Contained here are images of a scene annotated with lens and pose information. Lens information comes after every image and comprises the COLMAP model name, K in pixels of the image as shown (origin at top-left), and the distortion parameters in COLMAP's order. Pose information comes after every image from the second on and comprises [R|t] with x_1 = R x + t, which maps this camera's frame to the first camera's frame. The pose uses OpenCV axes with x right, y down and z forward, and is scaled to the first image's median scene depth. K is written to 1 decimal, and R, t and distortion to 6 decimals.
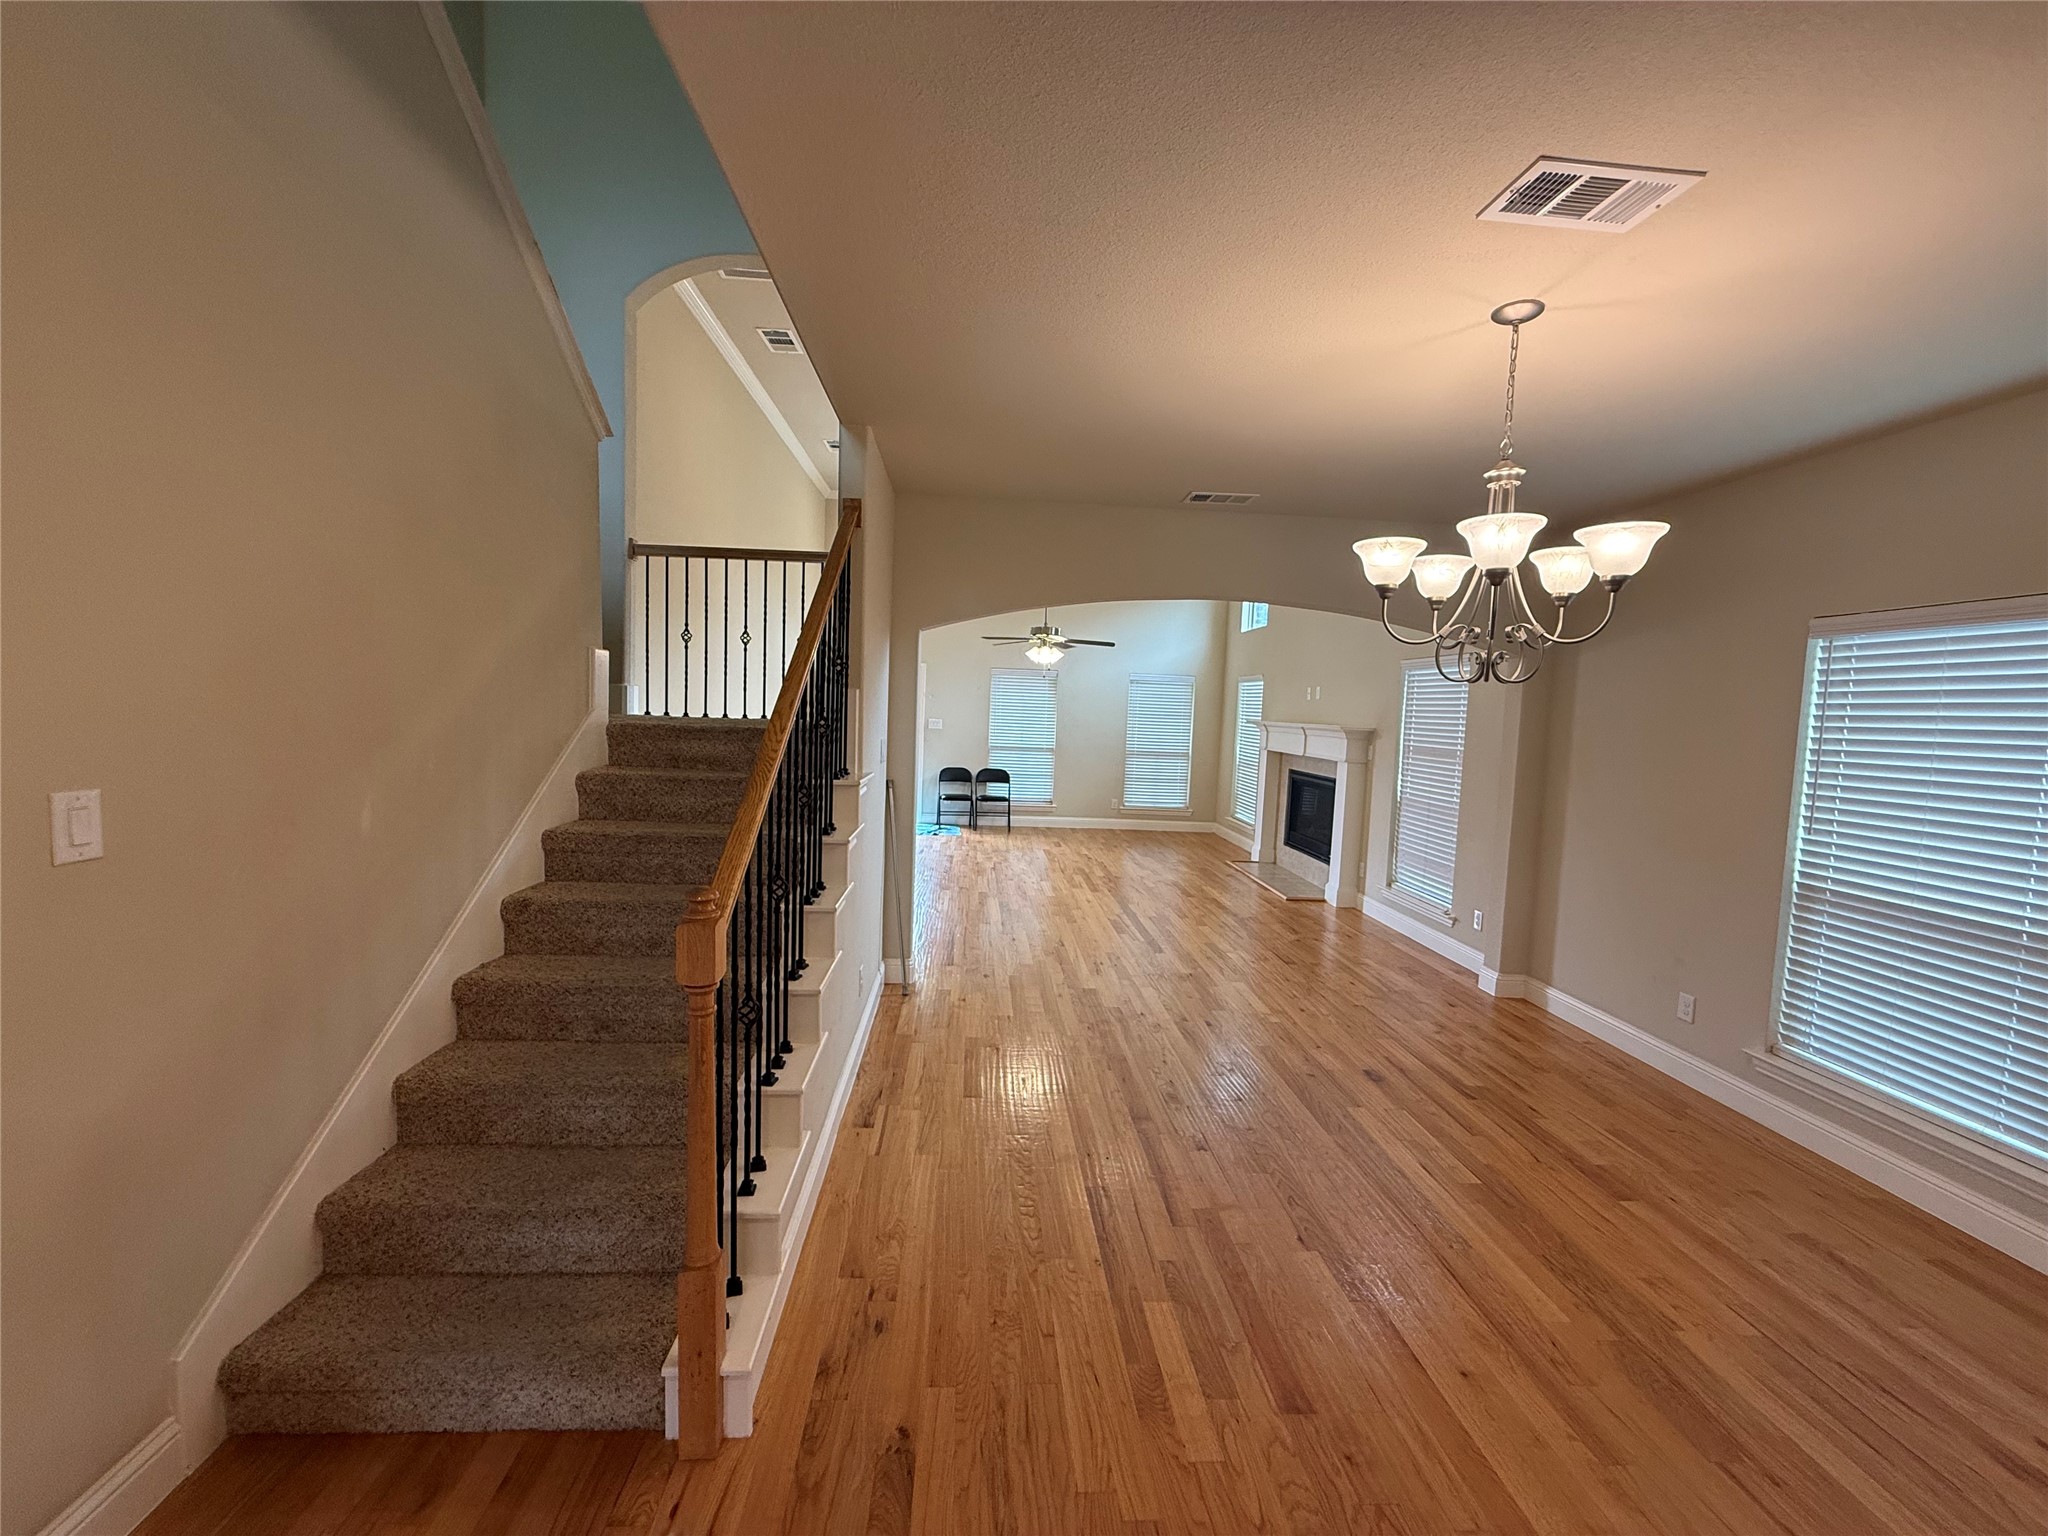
lens RADIAL K [[816.1, 0, 1017.8], [0, 816.1, 767.2], [0, 0, 1]] dist [0.000000, -0.000247]
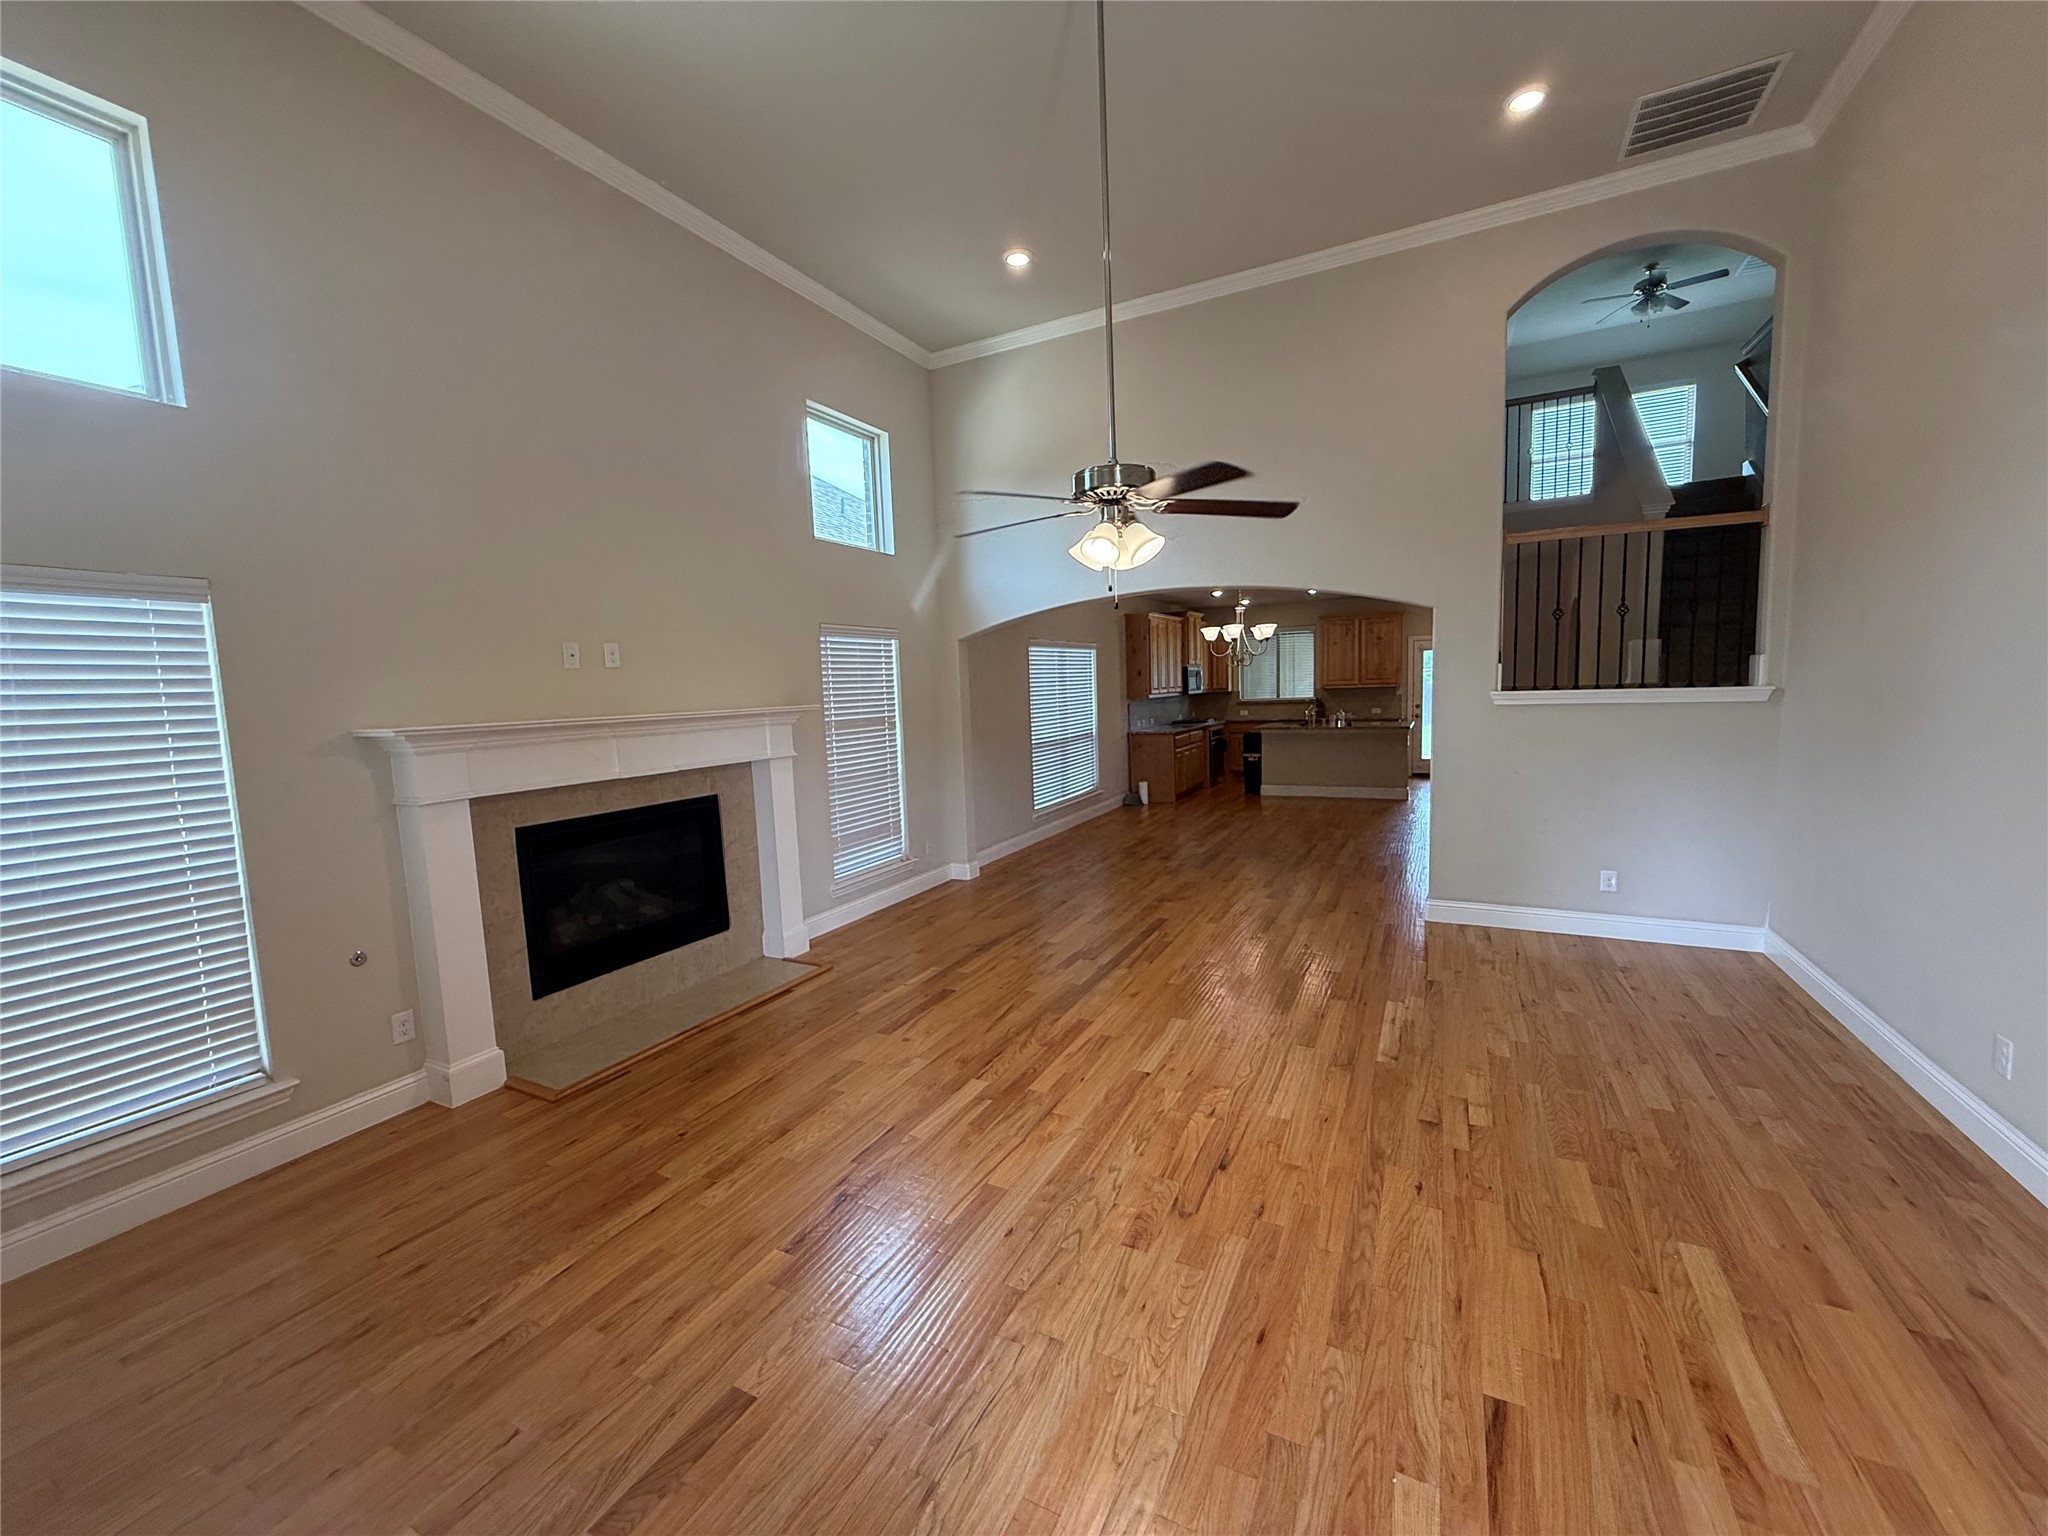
lens RADIAL K [[817.8, 0, 1017.0], [0, 817.8, 768.0], [0, 0, 1]] dist [0.000197, 0.000216]
pose [[-0.859428, -0.059104, 0.507830, -0.303761], [0.042008, 0.981773, 0.185357, -0.264976], [-0.509529, 0.180634, -0.841280, 3.289445]]
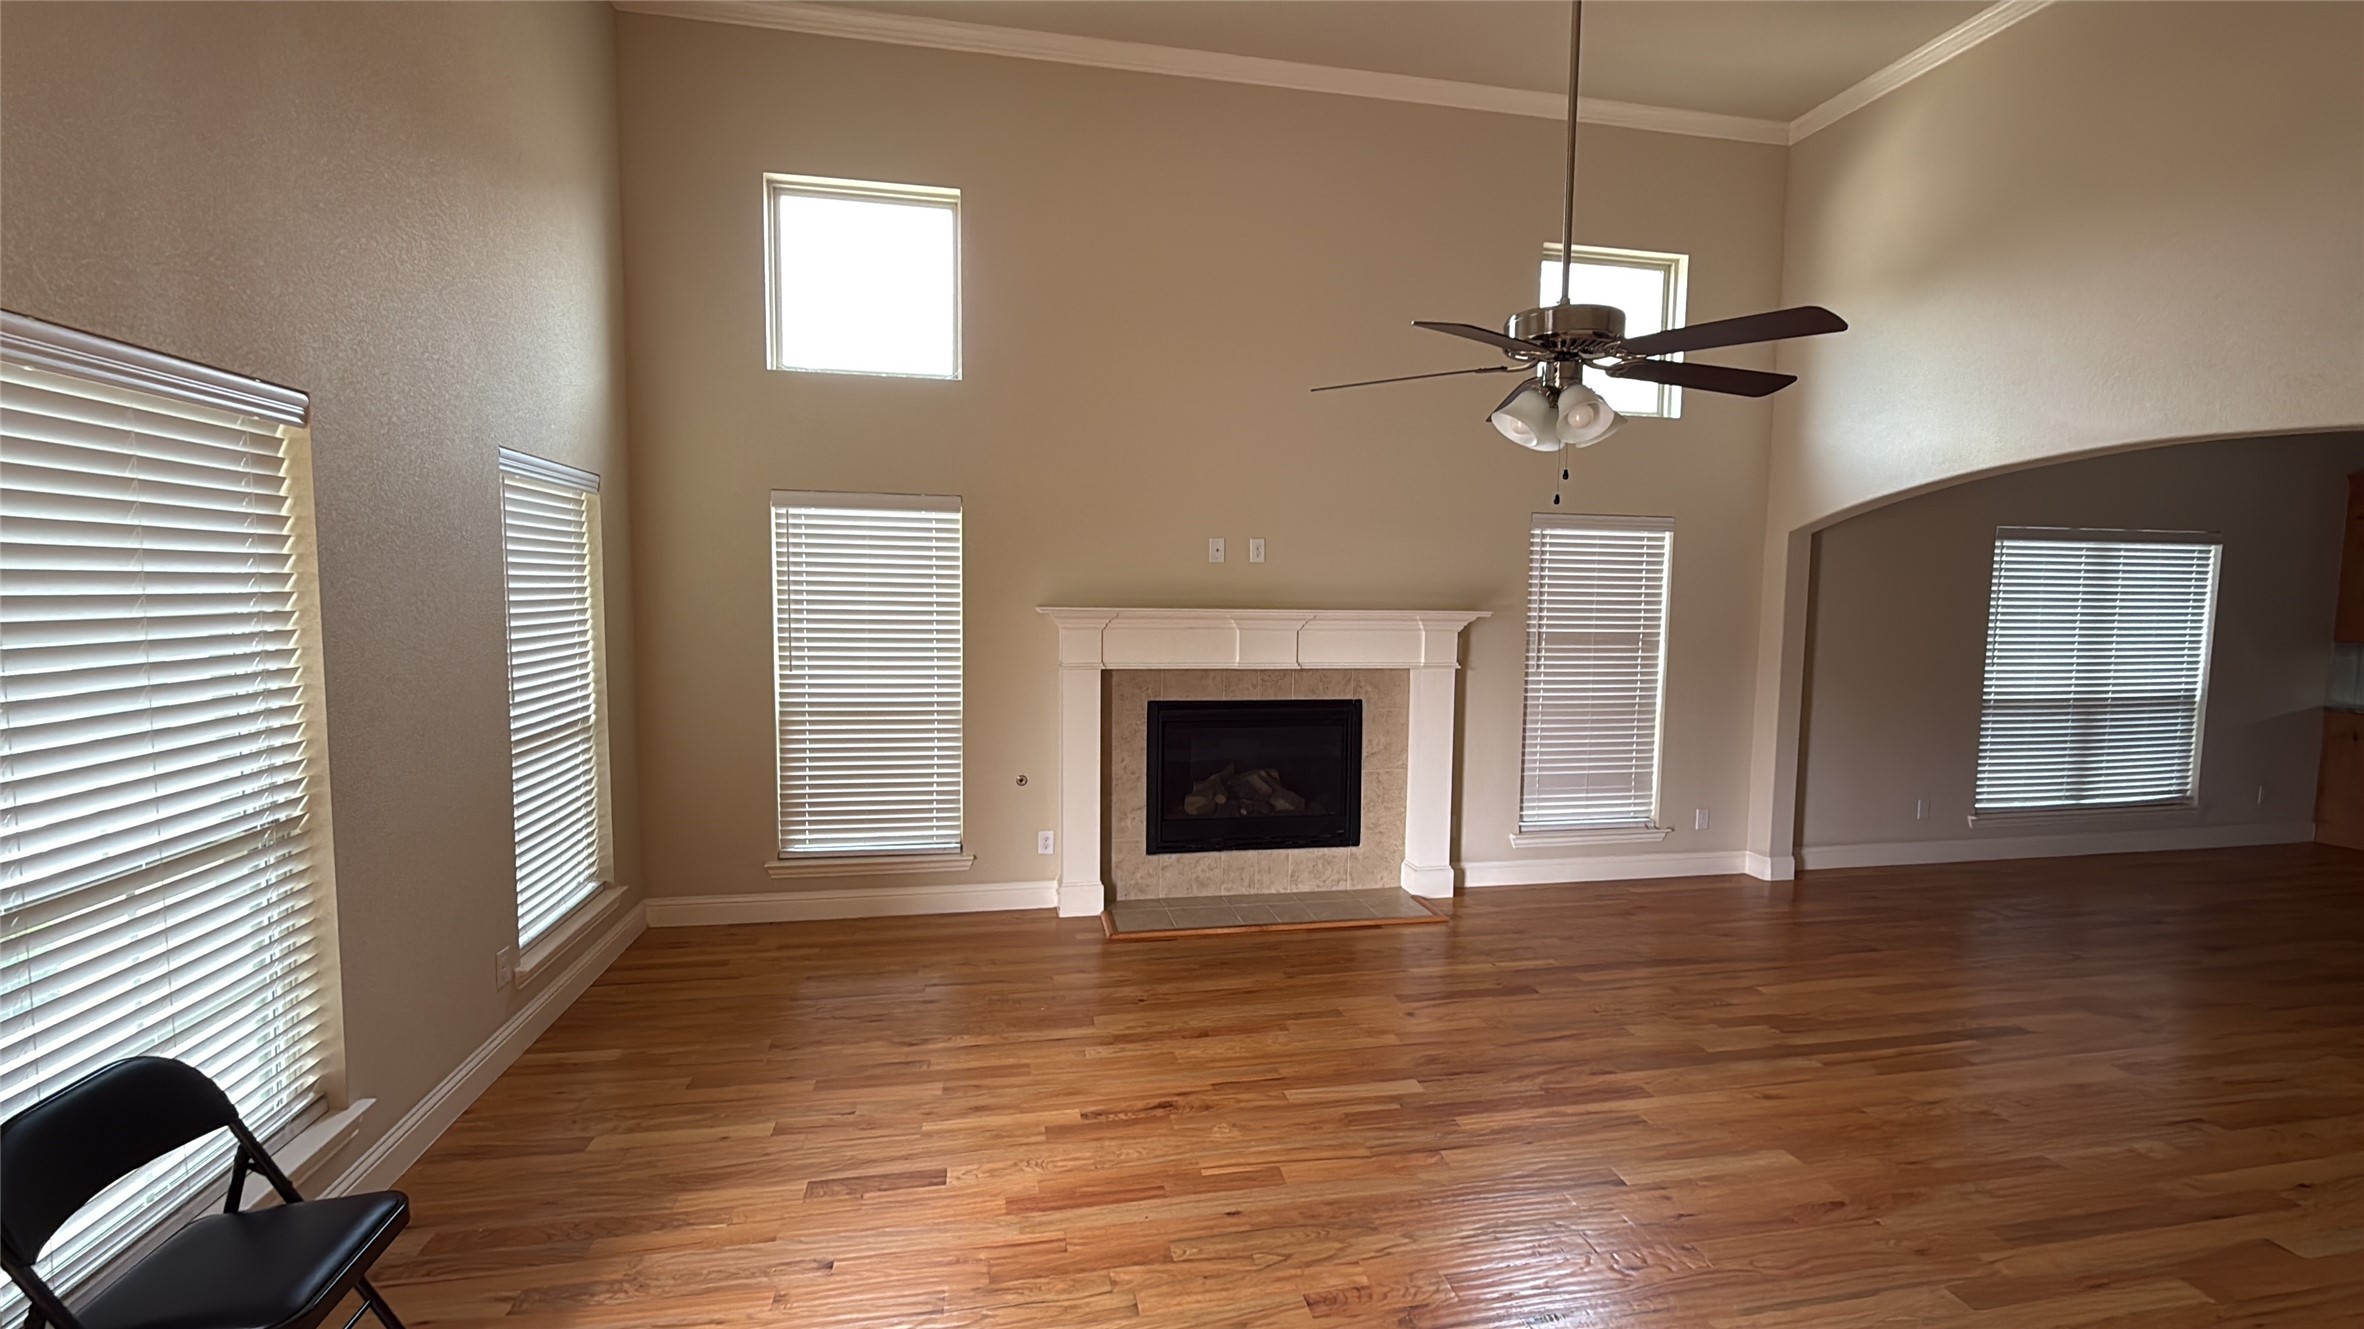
lens RADIAL K [[988.5, 0, 1182.0], [0, 988.5, 664.5], [0, 0, 1]] dist [-0.000903, 0.000476]
pose [[-0.136059, -0.118023, 0.983646, -0.685949], [0.056969, 0.990304, 0.126701, -0.254449], [-0.989061, 0.073276, -0.128016, 2.837174]]
